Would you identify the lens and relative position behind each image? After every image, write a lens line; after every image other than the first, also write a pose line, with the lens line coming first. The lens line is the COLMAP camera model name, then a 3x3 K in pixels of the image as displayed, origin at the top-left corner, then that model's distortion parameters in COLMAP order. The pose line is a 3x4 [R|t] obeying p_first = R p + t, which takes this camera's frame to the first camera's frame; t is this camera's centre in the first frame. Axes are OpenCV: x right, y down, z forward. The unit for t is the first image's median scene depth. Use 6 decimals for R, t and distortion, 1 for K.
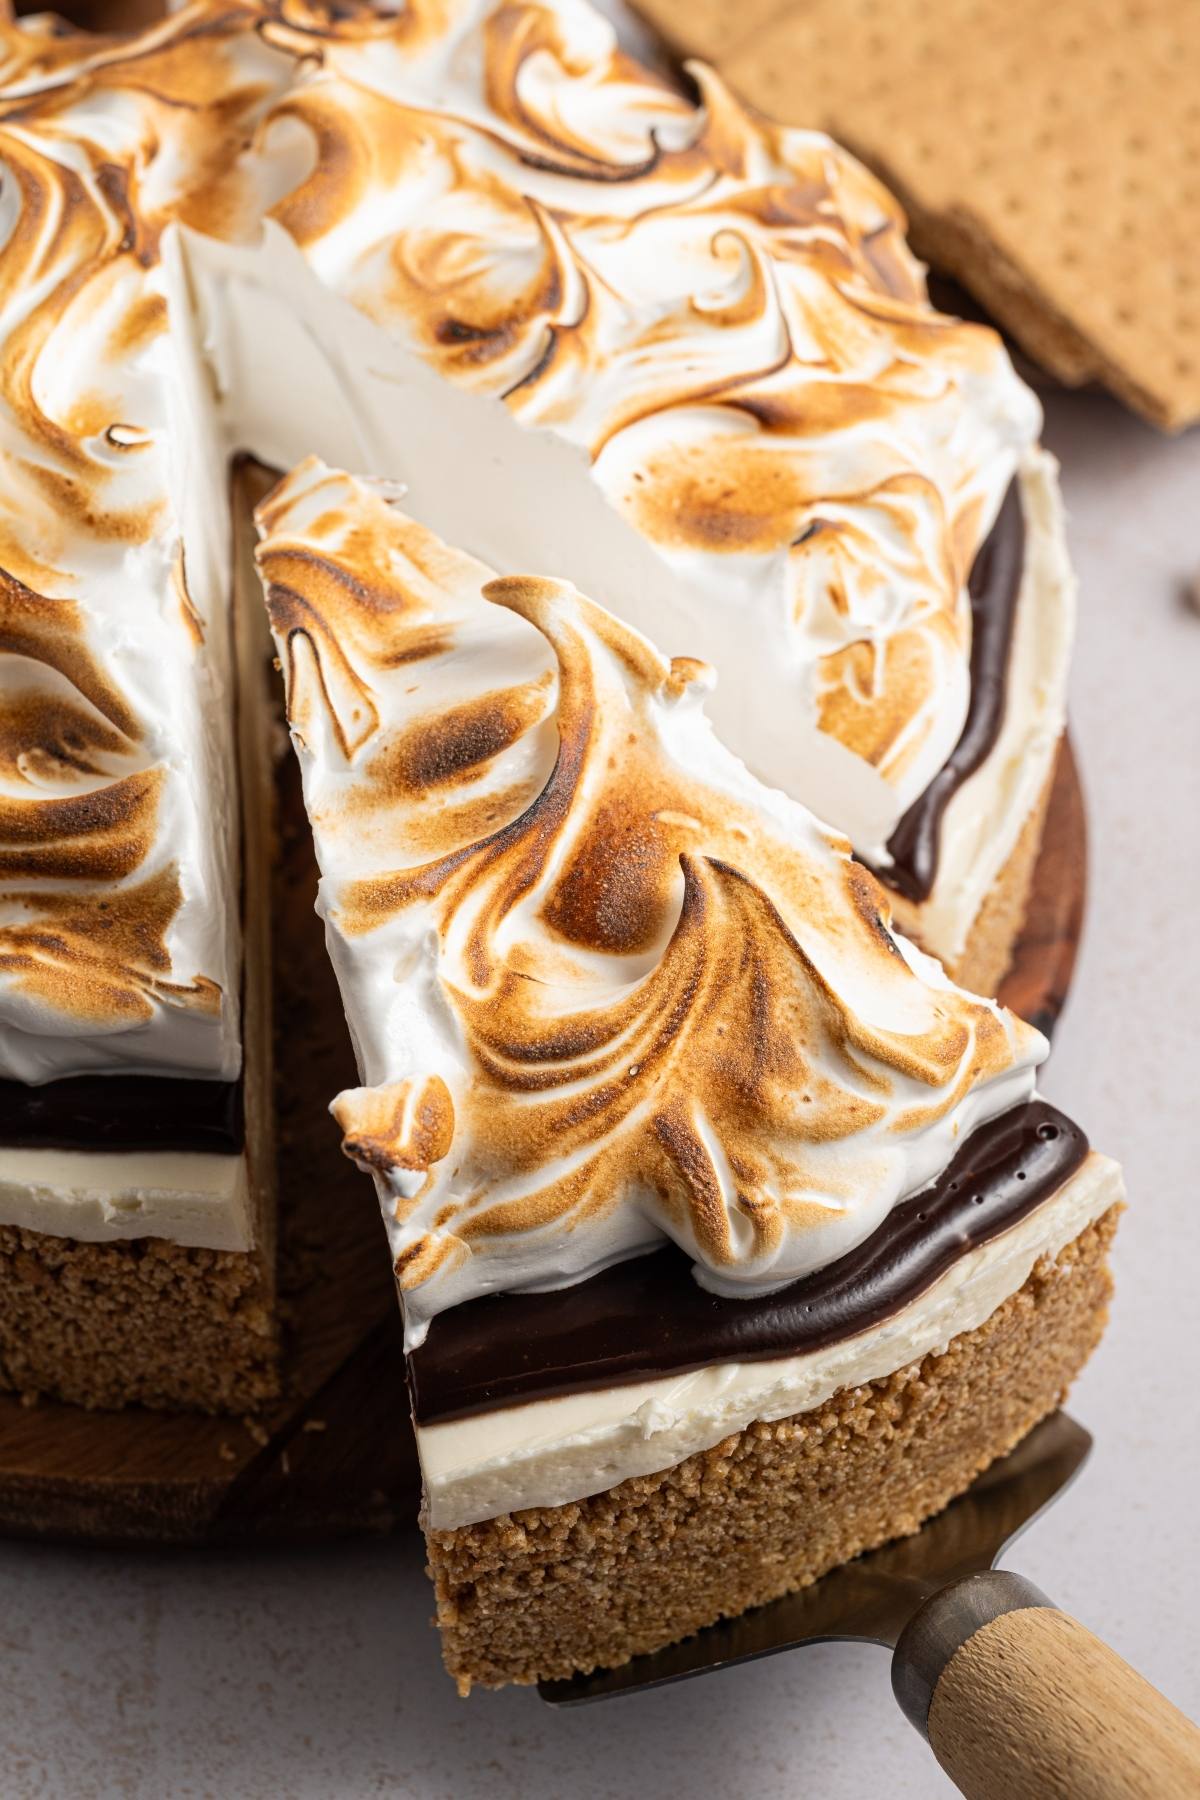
lens RADIAL K [[2809.5, 0, 601.5], [0, 2809.5, 867.6], [0, 0, 1]] dist [0.018280, 0.017302]
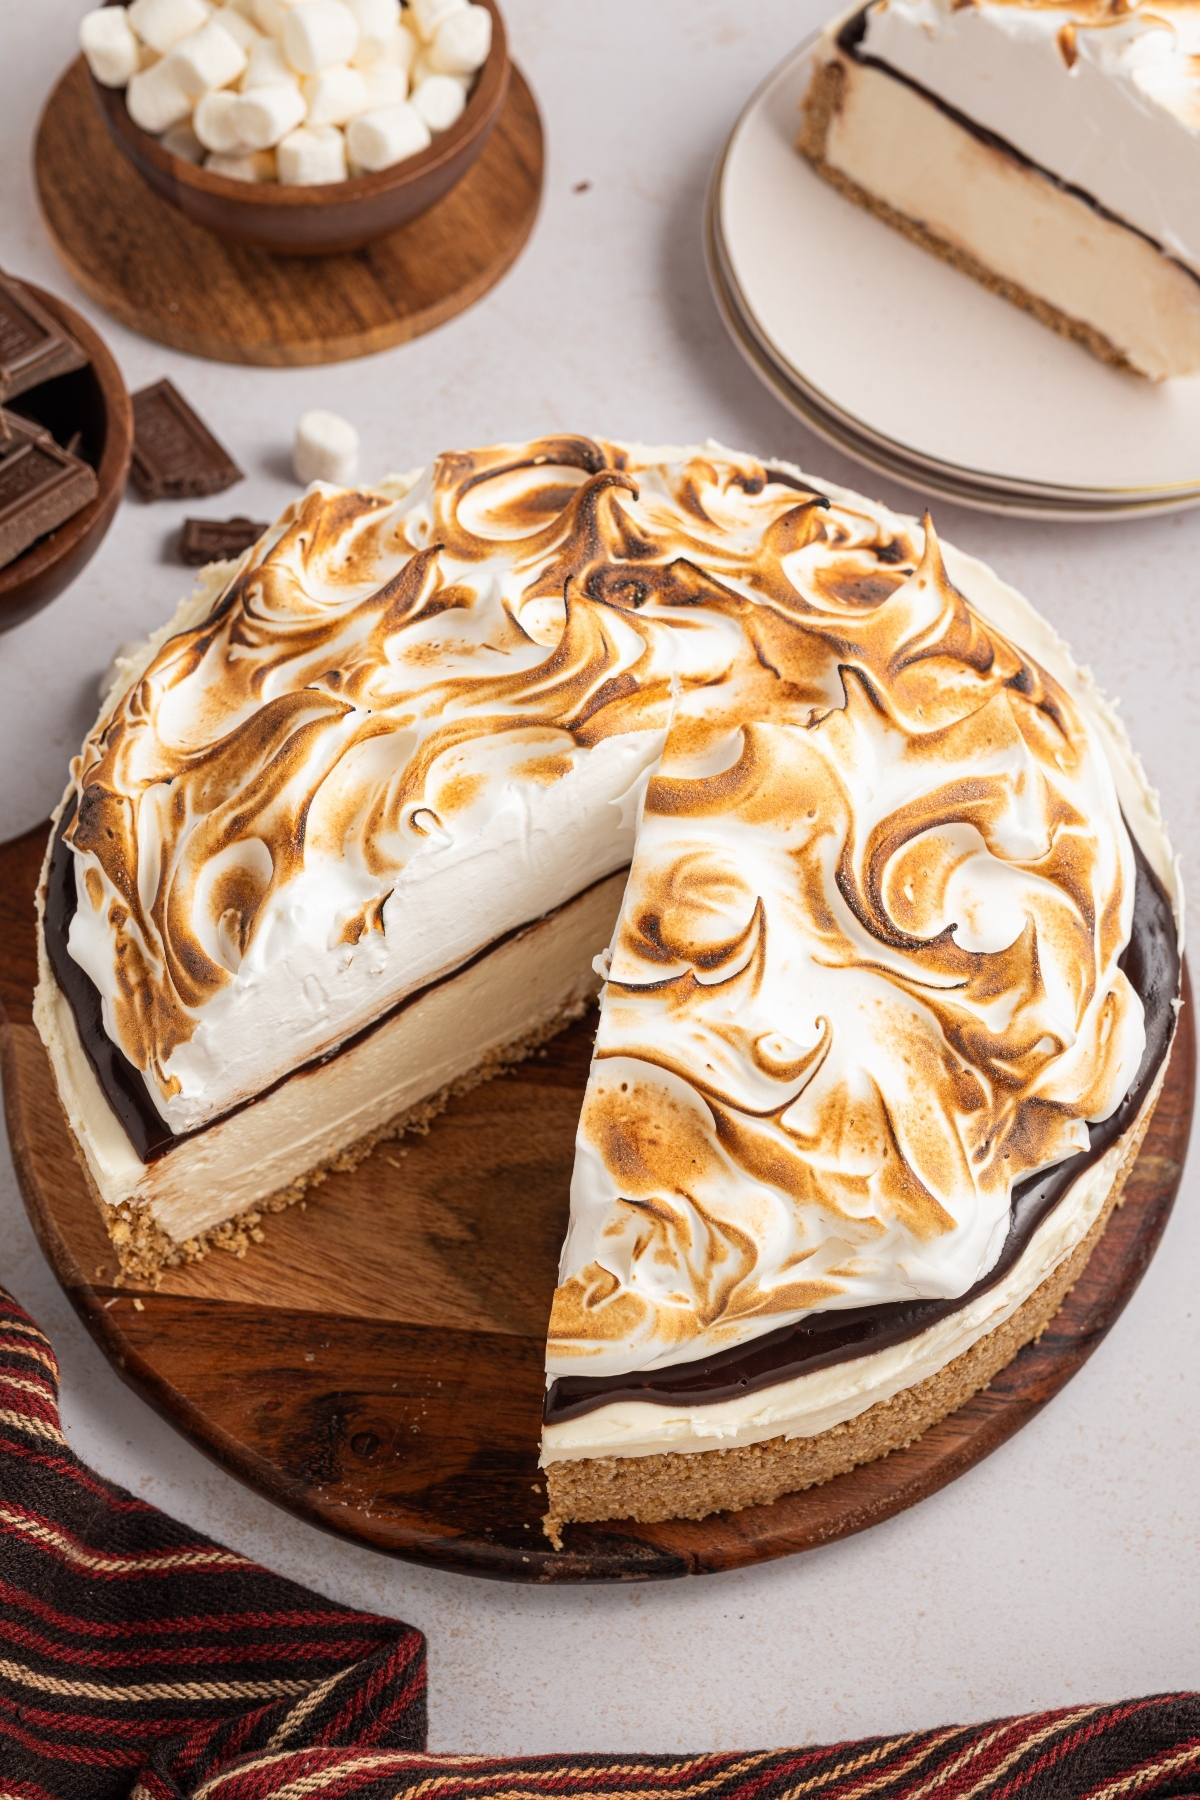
lens RADIAL K [[2809.5, 0, 601.5], [0, 2809.5, 867.6], [0, 0, 1]] dist [0.018280, 0.017302]
pose [[0.490878, 0.734107, -0.469176, 0.657651], [-0.655181, 0.666012, 0.356603, -0.787193], [0.574261, 0.132346, 0.807904, -0.214471]]
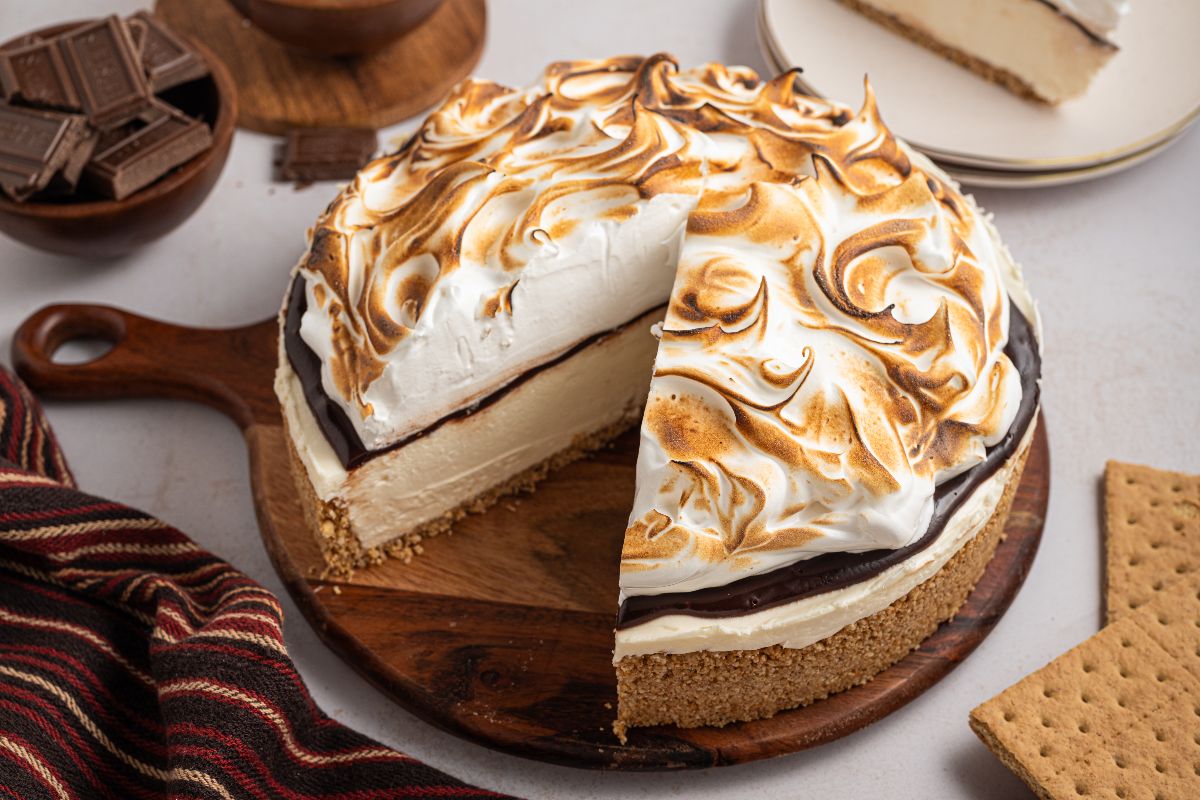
lens RADIAL K [[1798.1, 0, 595.8], [0, 1798.1, 387.4], [0, 0, 1]] dist [0.016881, 0.004638]
pose [[0.479427, 0.640332, -0.600104, 0.877424], [-0.659098, 0.714220, 0.235540, -0.466883], [0.579431, 0.282603, 0.764458, -0.101659]]
